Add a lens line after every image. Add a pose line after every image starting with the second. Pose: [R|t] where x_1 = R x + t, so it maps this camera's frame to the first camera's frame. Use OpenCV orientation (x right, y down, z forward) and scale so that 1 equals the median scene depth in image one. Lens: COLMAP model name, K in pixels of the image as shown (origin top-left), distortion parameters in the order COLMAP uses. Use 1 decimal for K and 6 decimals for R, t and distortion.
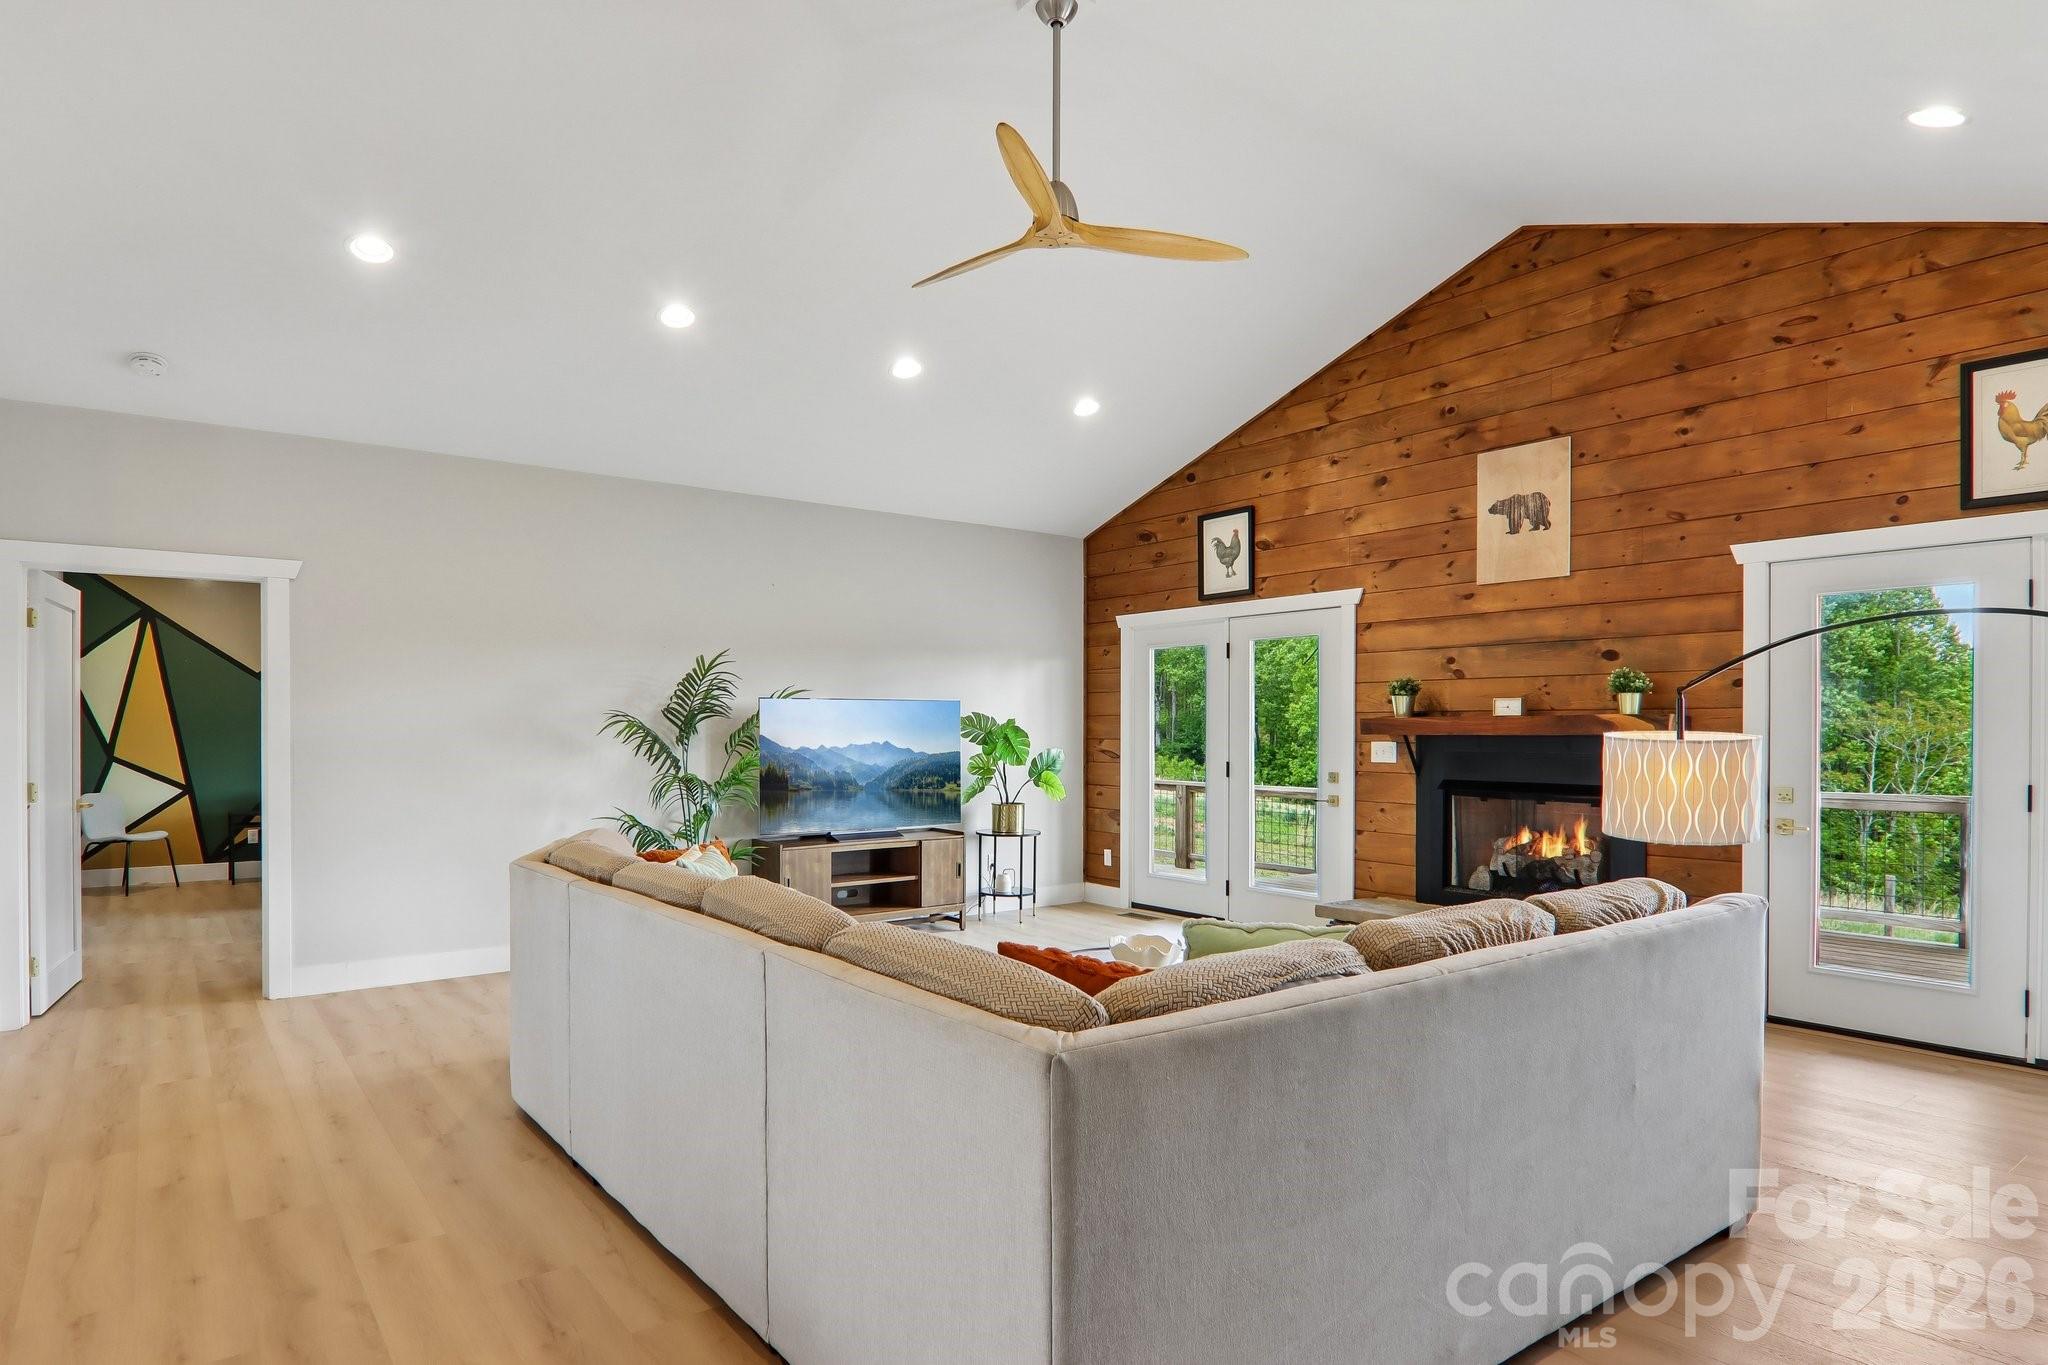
lens RADIAL K [[1148.4, 0, 1036.8], [0, 1148.4, 735.5], [0, 0, 1]] dist [-0.004340, -0.012770]
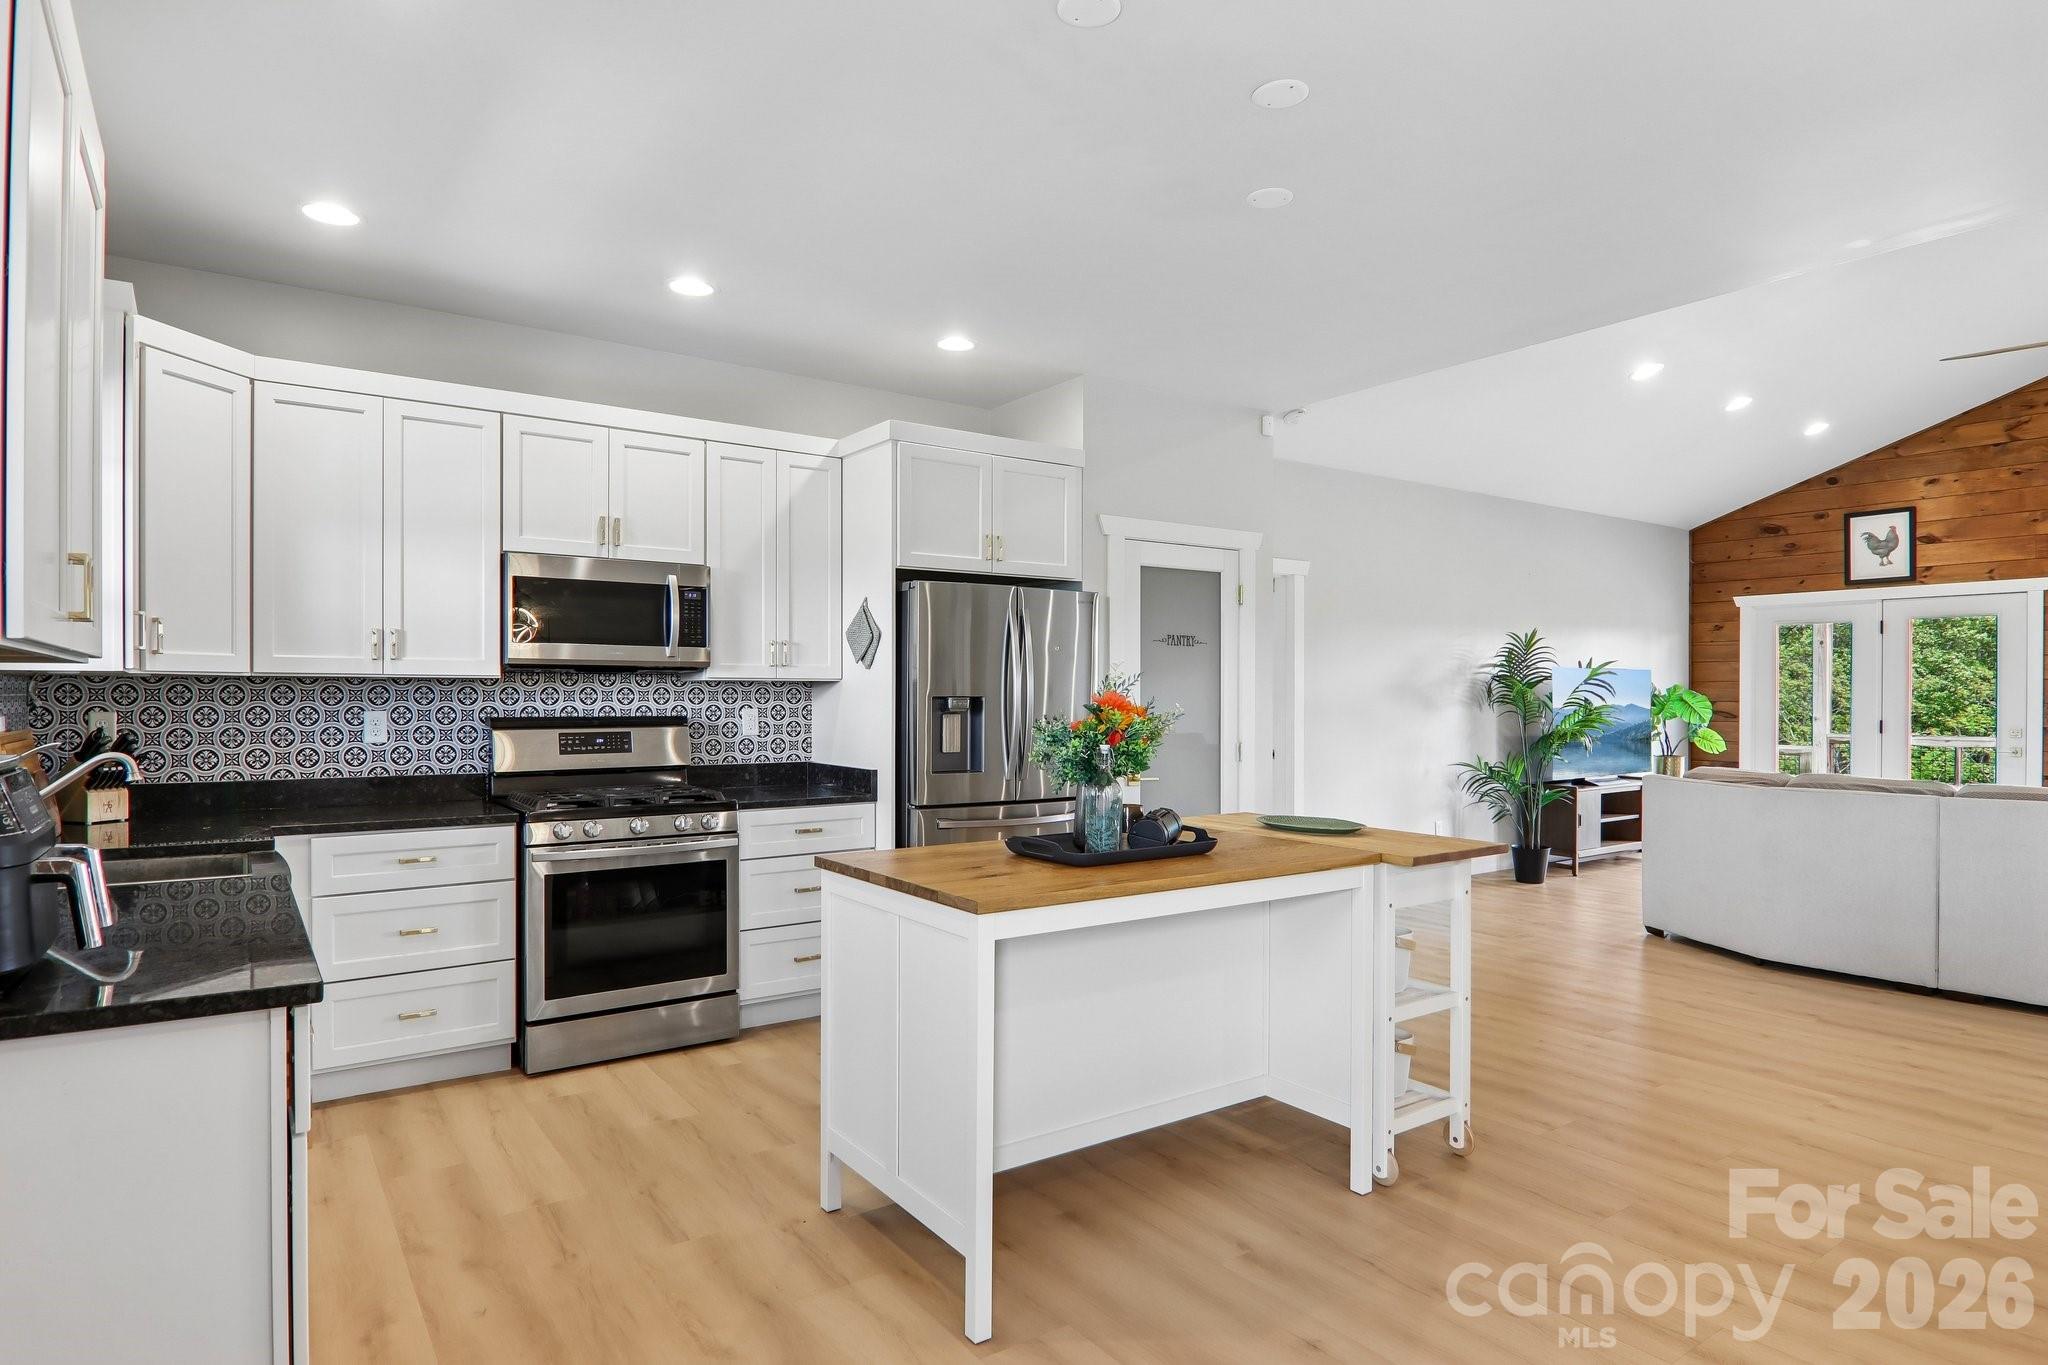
lens RADIAL K [[1148.4, 0, 1016.2], [0, 1148.4, 687.4], [0, 0, 1]] dist [-0.004340, -0.012770]
pose [[0.999085, 0.001296, -0.042751, -0.816707], [-0.001735, 0.999946, -0.010240, 0.002553], [0.042735, 0.010305, 0.999033, -0.263393]]
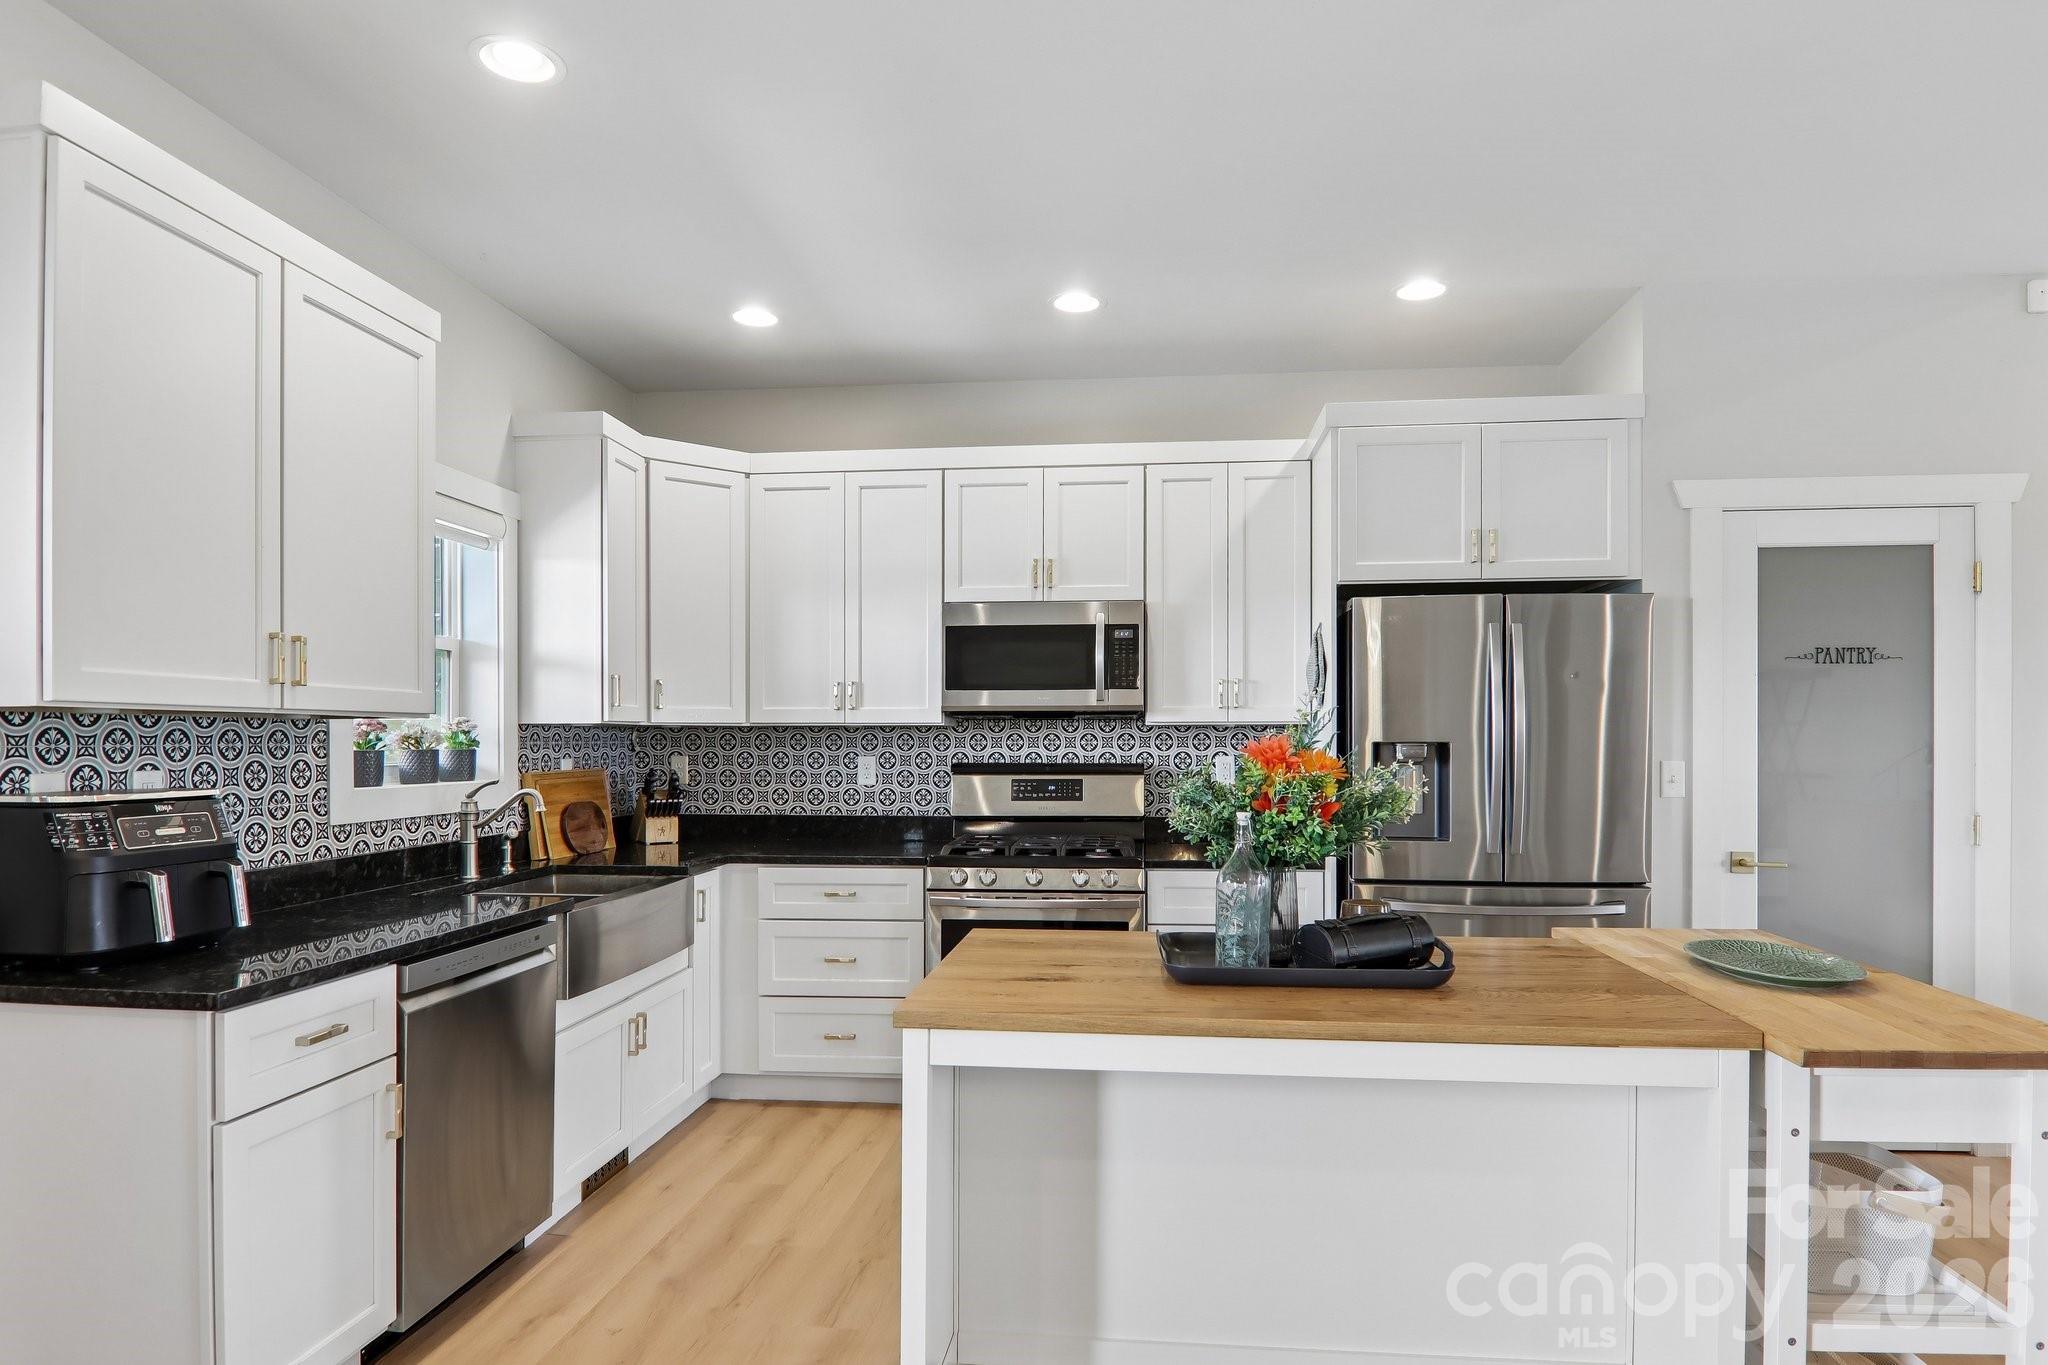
lens RADIAL K [[1148.4, 0, 1043.3], [0, 1148.4, 735.4], [0, 0, 1]] dist [-0.004340, -0.012770]
pose [[0.721431, -0.005385, -0.692466, -0.627981], [-0.001462, 0.999956, -0.009300, 0.003348], [0.692485, 0.007722, 0.721391, -0.074855]]
